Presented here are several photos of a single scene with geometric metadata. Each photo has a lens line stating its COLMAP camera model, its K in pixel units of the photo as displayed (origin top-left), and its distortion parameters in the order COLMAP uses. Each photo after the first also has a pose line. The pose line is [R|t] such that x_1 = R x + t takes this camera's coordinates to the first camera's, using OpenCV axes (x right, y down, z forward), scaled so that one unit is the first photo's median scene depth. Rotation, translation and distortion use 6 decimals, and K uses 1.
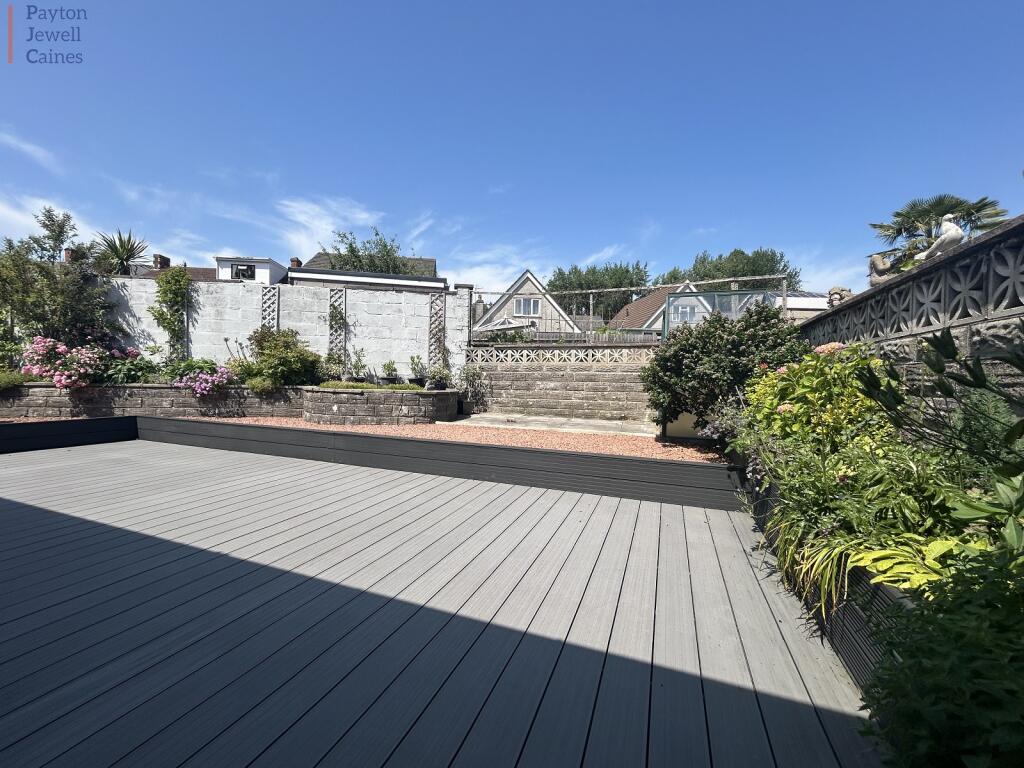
lens RADIAL K [[418.1, 0, 507.4], [0, 418.1, 386.0], [0, 0, 1]] dist [0.000483, 0.000122]
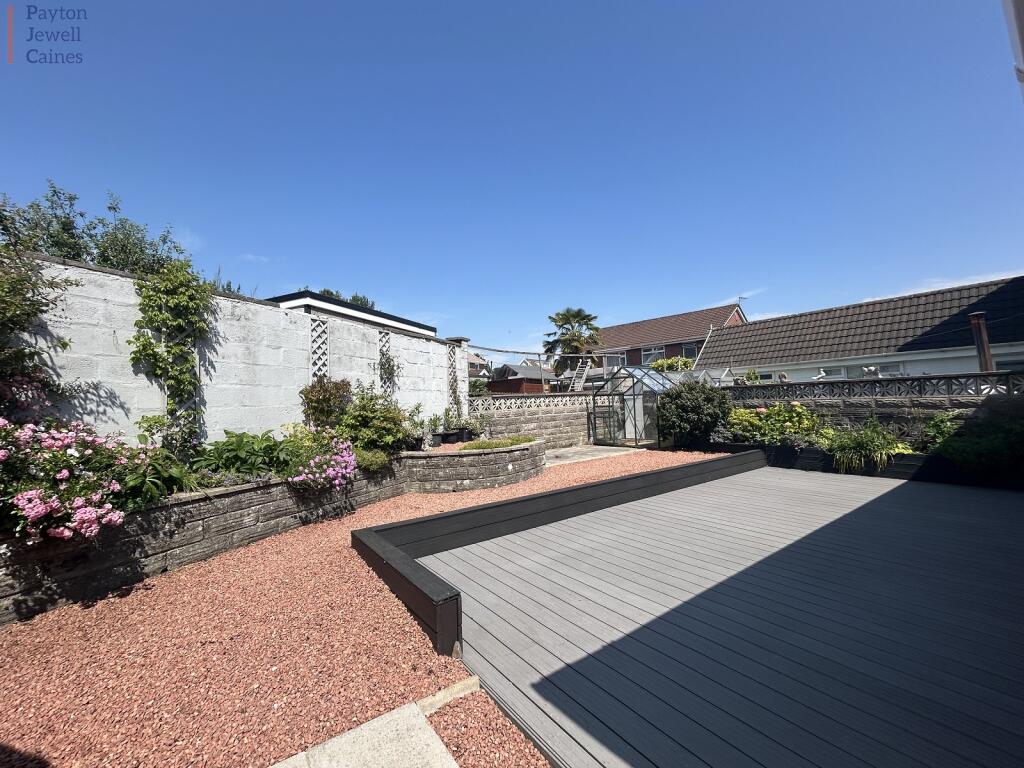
lens RADIAL K [[418.1, 0, 510.7], [0, 418.1, 384.3], [0, 0, 1]] dist [0.000483, 0.000122]
pose [[0.543296, -0.001362, 0.839540, -0.992076], [0.066962, 0.996883, -0.041715, -0.080145], [-0.836867, 0.078881, 0.541694, 0.367905]]
